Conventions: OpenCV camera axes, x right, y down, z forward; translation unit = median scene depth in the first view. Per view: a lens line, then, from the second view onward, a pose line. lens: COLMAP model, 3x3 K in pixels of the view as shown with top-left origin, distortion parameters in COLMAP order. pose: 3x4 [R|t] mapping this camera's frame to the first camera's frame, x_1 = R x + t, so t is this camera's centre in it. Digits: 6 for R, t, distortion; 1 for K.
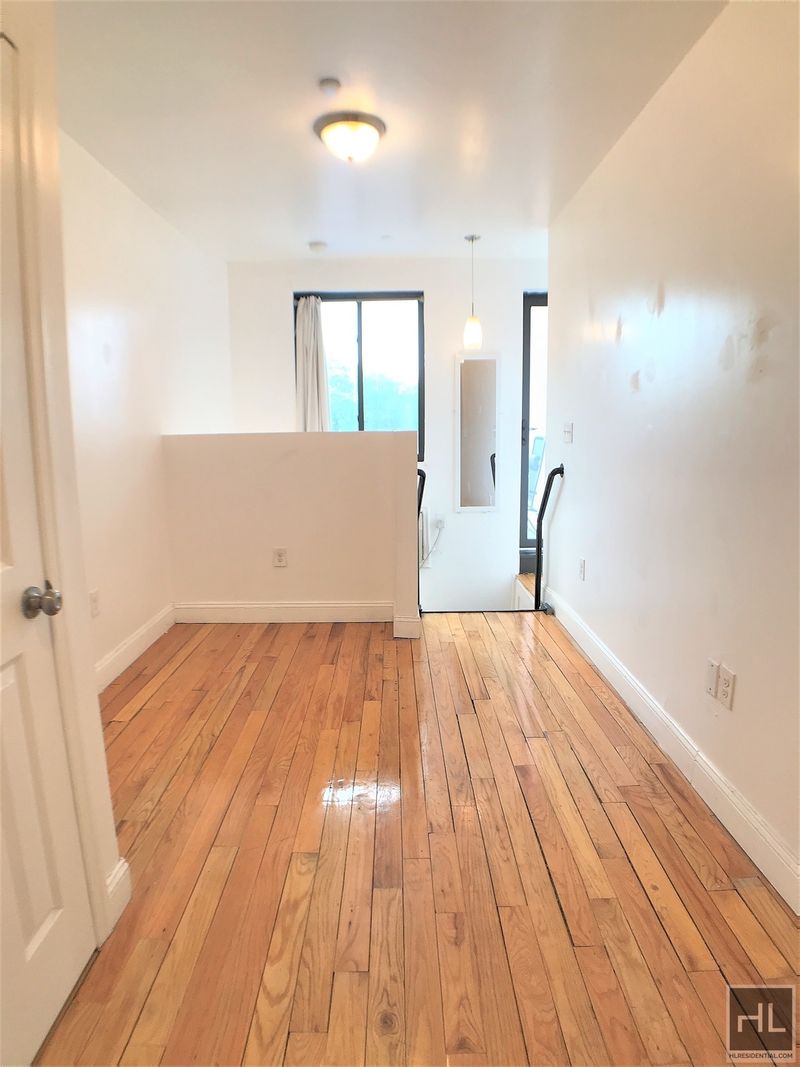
lens RADIAL K [[620.1, 0, 405.1], [0, 620.1, 525.1], [0, 0, 1]] dist [-0.086115, 0.017815]
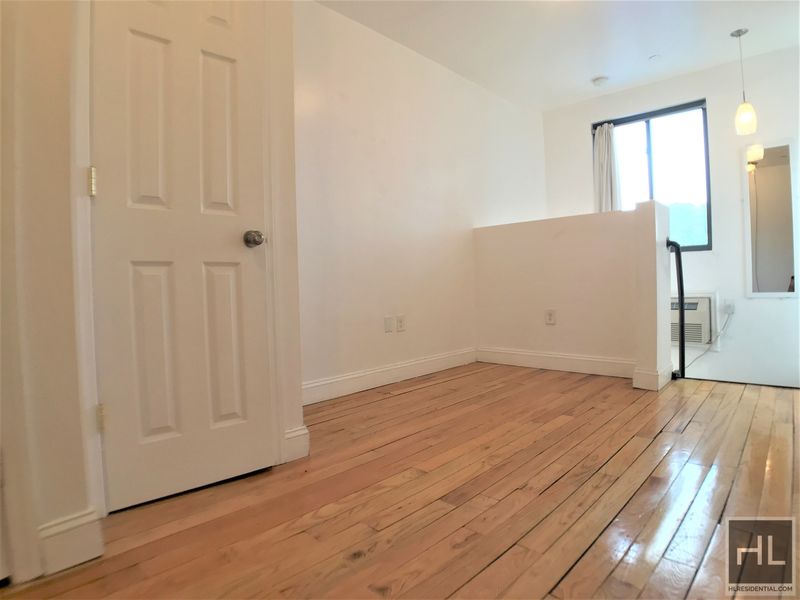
lens RADIAL K [[465.0, 0, 399.3], [0, 465.0, 299.1], [0, 0, 1]] dist [-0.086115, 0.017815]
pose [[0.715695, 0.007258, -0.698375, 0.454604], [-0.096036, 0.991470, -0.088114, 0.251203], [0.691778, 0.130132, 0.710288, 0.205766]]
